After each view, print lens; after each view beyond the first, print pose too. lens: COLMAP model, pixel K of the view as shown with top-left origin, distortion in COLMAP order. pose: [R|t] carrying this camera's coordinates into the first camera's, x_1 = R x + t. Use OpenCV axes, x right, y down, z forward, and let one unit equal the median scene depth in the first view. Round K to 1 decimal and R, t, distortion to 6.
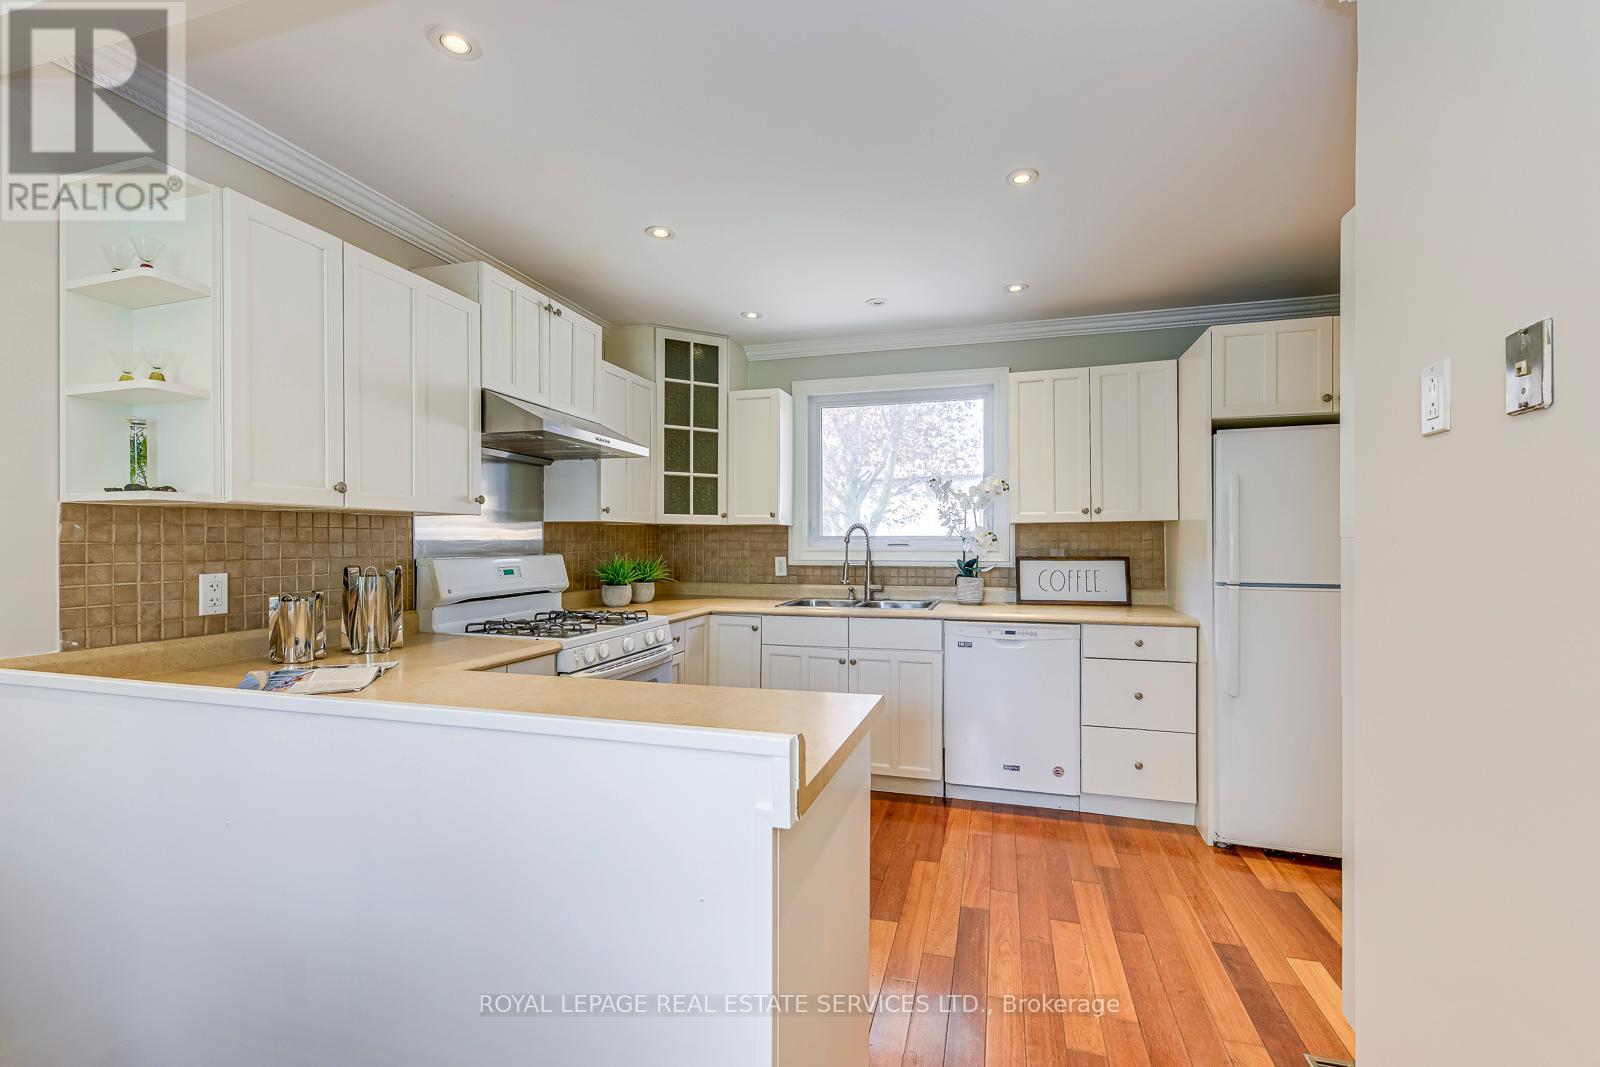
lens RADIAL K [[691.9, 0, 801.5], [0, 691.9, 538.9], [0, 0, 1]] dist [0.015725, 0.000021]
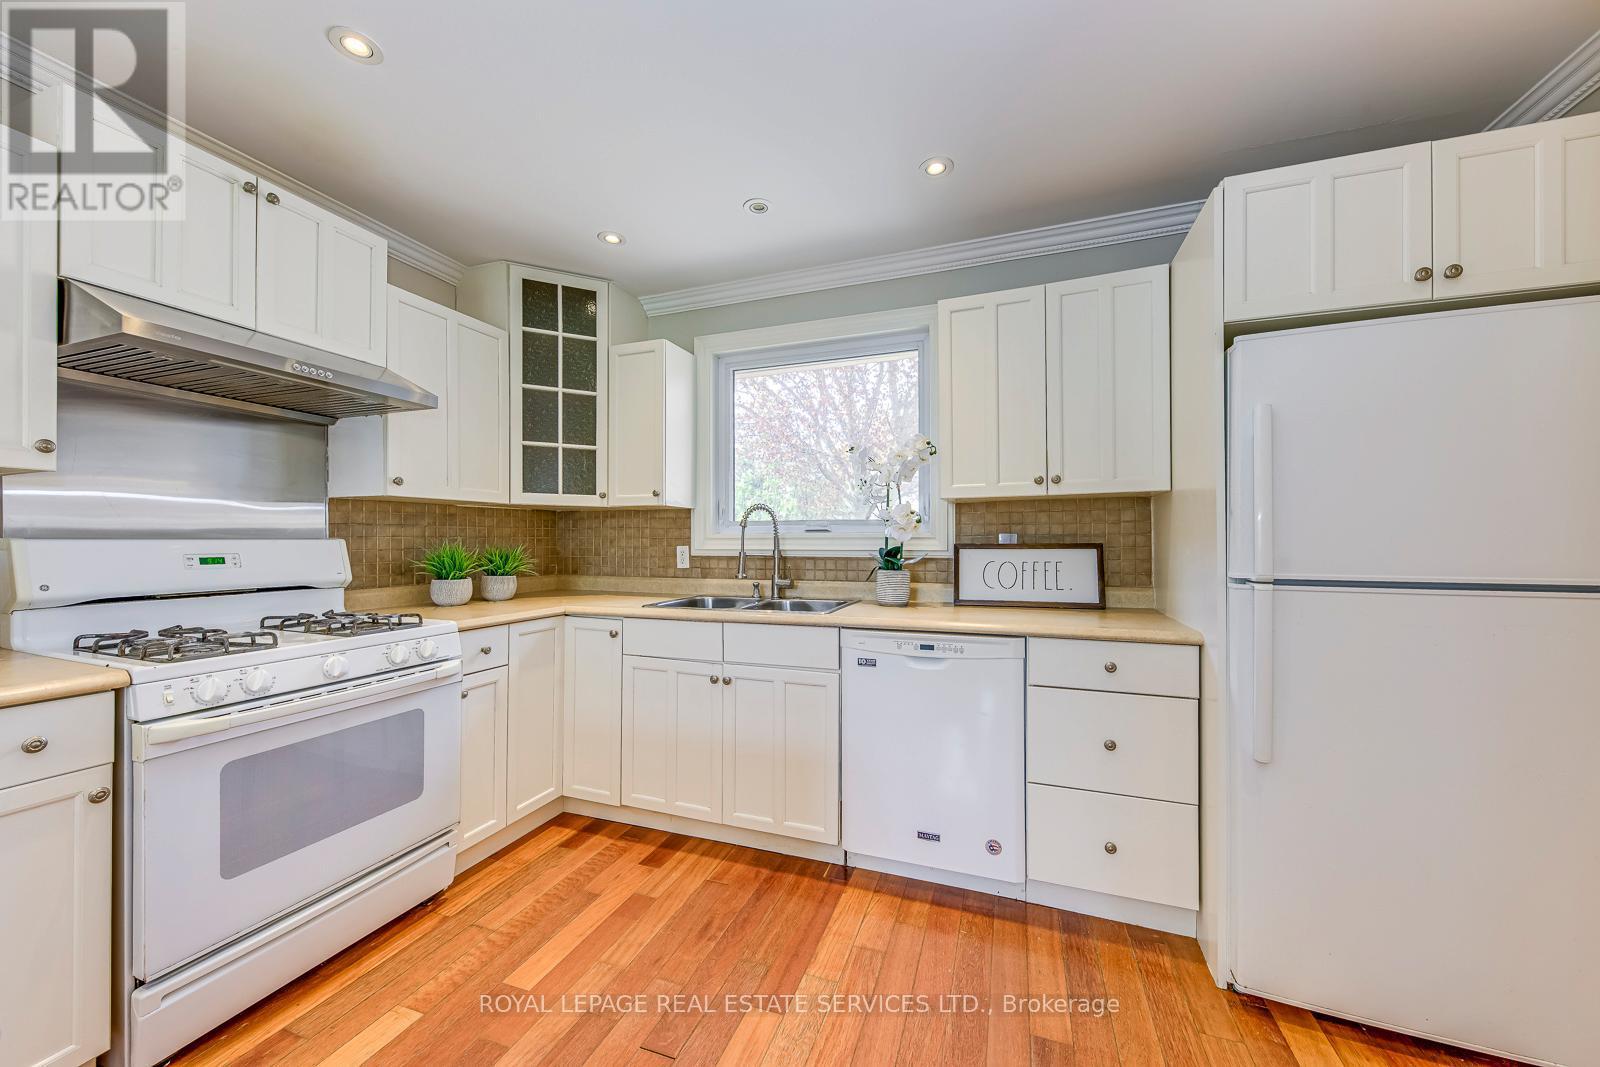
lens RADIAL K [[585.1, 0, 801.5], [0, 585.1, 539.8], [0, 0, 1]] dist [0.016758, -0.006340]
pose [[0.997833, -0.000534, -0.065788, 0.186398], [0.000581, 1.000000, 0.000700, 0.020696], [0.065787, -0.000736, 0.997833, 0.340909]]
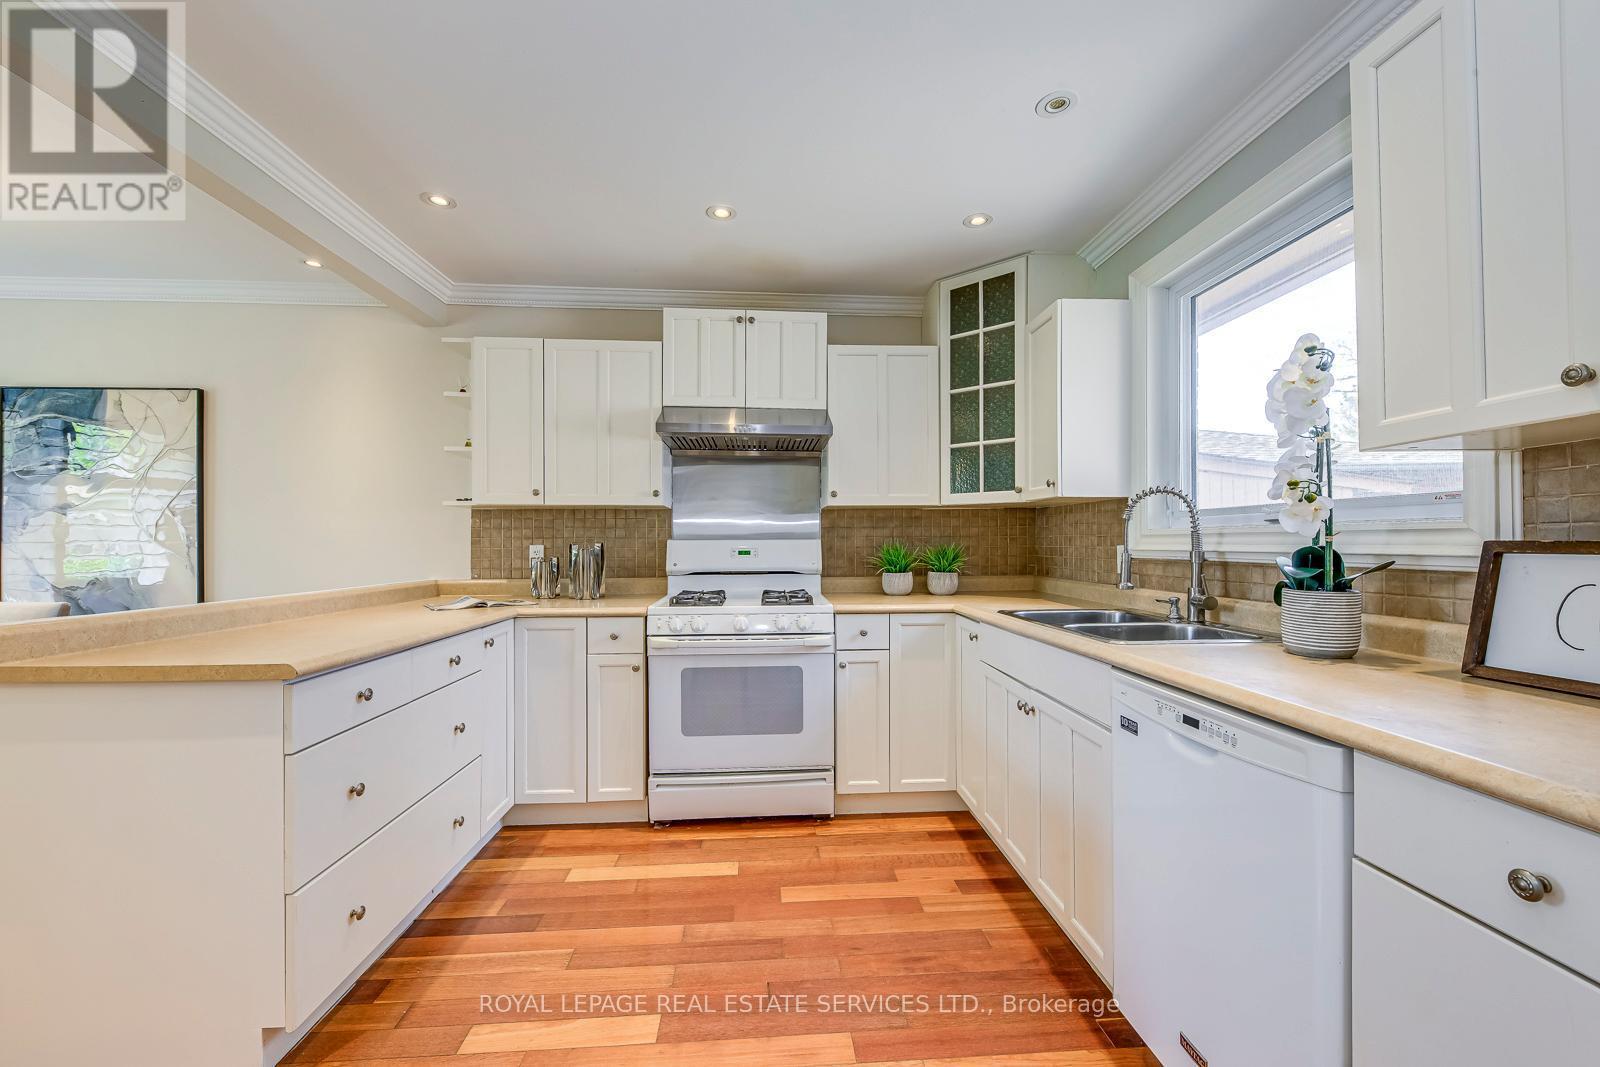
lens RADIAL K [[642.6, 0, 802.4], [0, 642.6, 540.0], [0, 0, 1]] dist [0.014473, -0.000270]
pose [[0.343951, -0.004828, -0.938975, 0.514011], [0.005698, 0.999979, -0.003054, 0.024126], [0.938970, -0.004300, 0.343971, 0.574802]]
